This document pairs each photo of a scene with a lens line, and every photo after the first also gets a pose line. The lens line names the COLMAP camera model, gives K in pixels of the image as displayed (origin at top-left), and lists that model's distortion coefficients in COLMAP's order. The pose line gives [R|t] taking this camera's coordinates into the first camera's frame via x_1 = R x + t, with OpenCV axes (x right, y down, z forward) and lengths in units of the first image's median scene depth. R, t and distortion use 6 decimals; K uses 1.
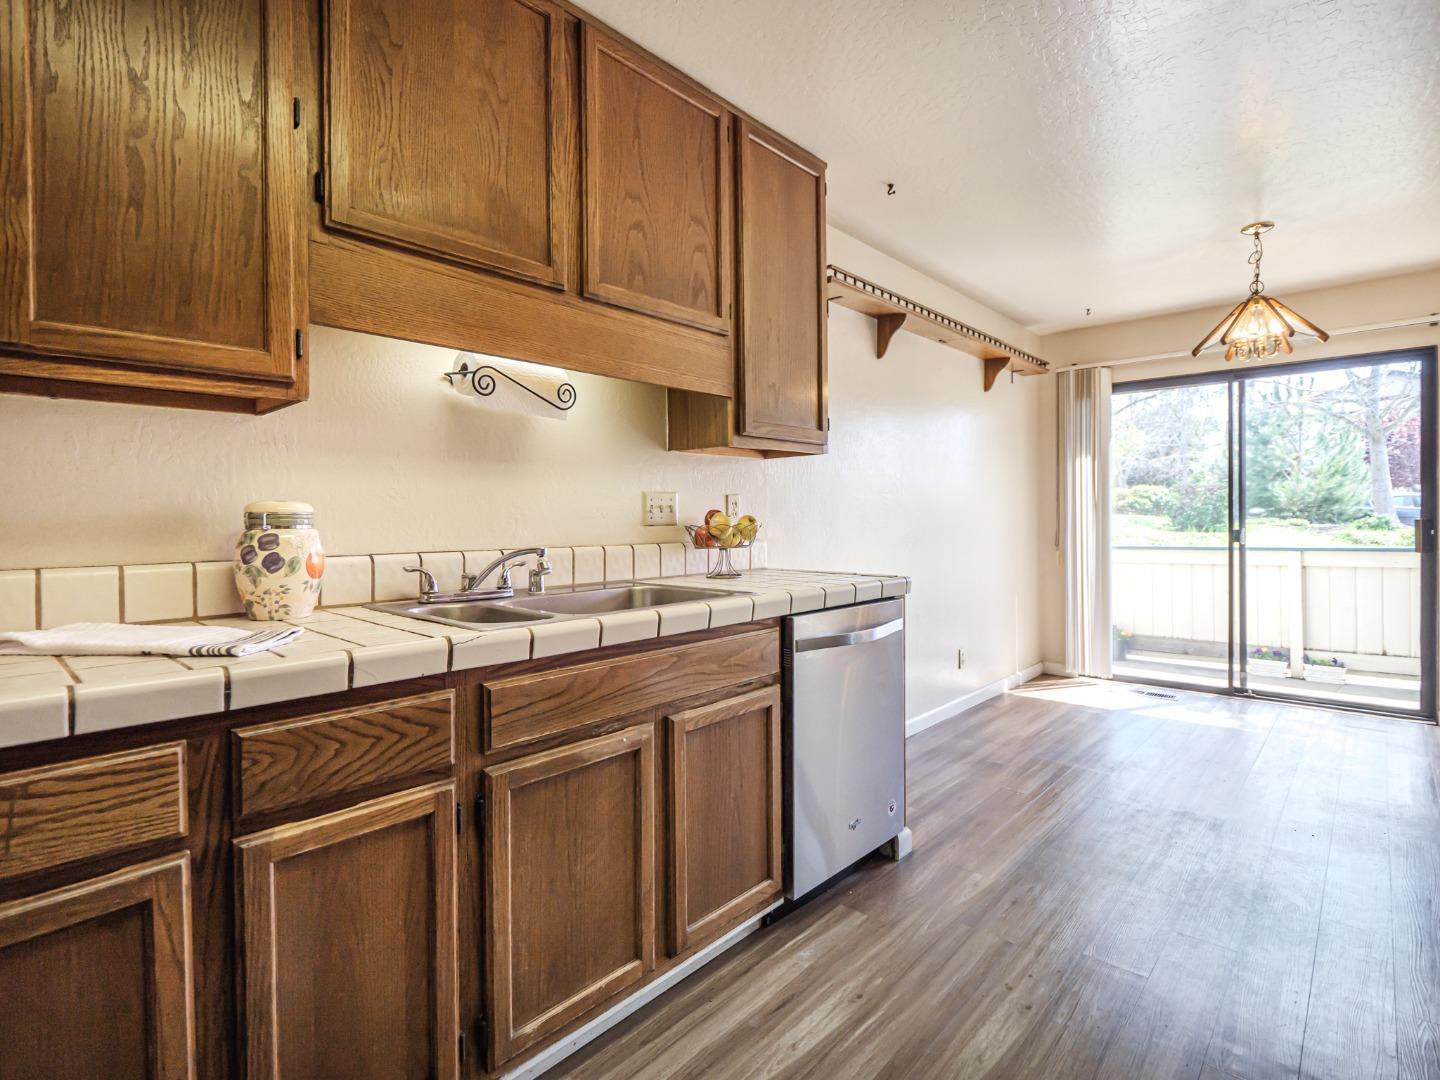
lens RADIAL K [[711.2, 0, 710.4], [0, 711.2, 526.3], [0, 0, 1]] dist [-0.003250, -0.003609]
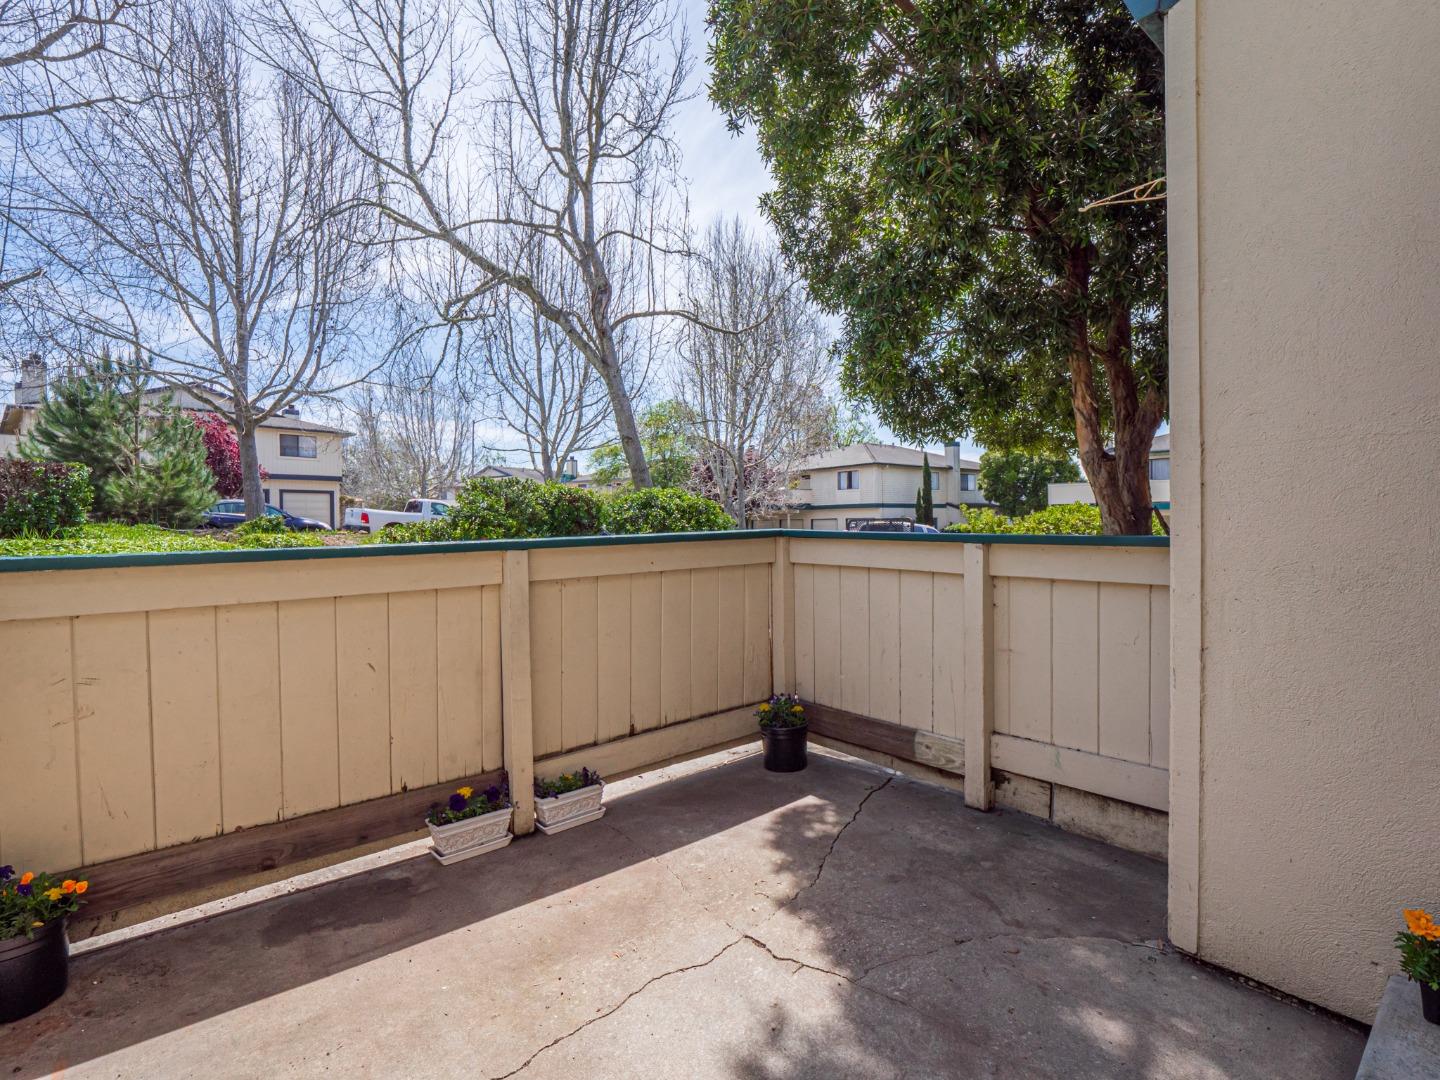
lens RADIAL K [[711.2, 0, 708.4], [0, 711.2, 528.4], [0, 0, 1]] dist [-0.003250, -0.003609]
pose [[0.136621, 0.002807, 0.990619, 0.358440], [0.017589, 0.999831, -0.005259, 0.024242], [-0.990467, 0.018143, 0.136549, 0.730041]]
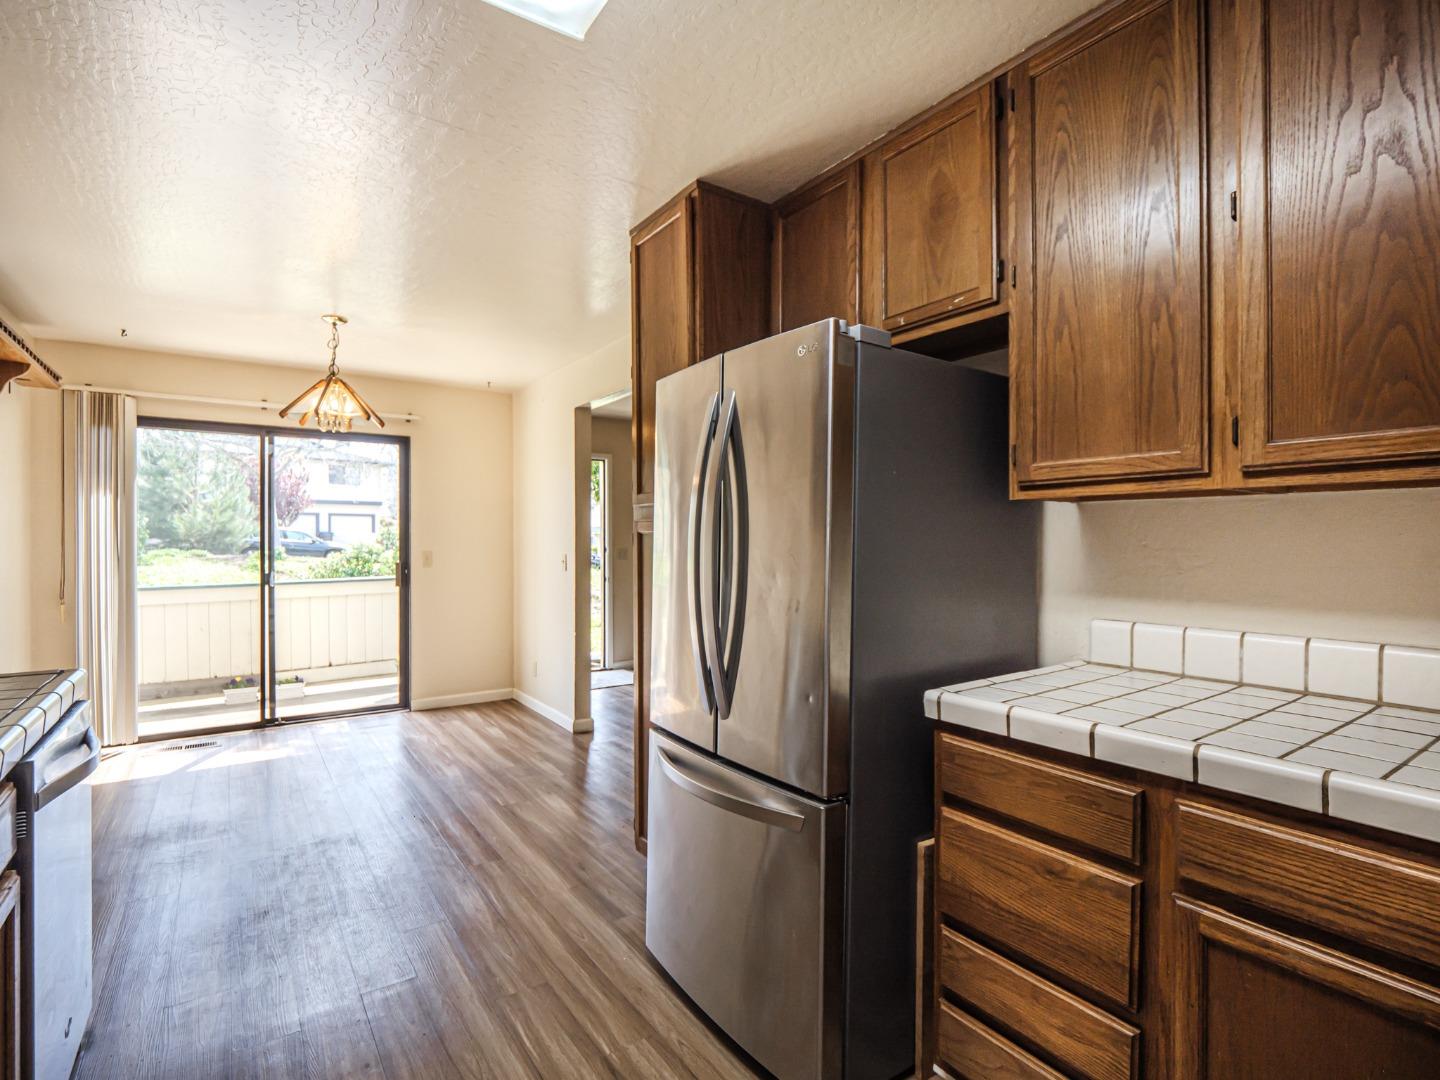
lens RADIAL K [[711.2, 0, 708.8], [0, 711.2, 542.5], [0, 0, 1]] dist [-0.003250, -0.003609]
pose [[0.218965, 0.003638, 0.975726, -0.101345], [0.011496, 0.999914, -0.006308, -0.016299], [-0.975665, 0.012598, 0.218904, 0.061864]]
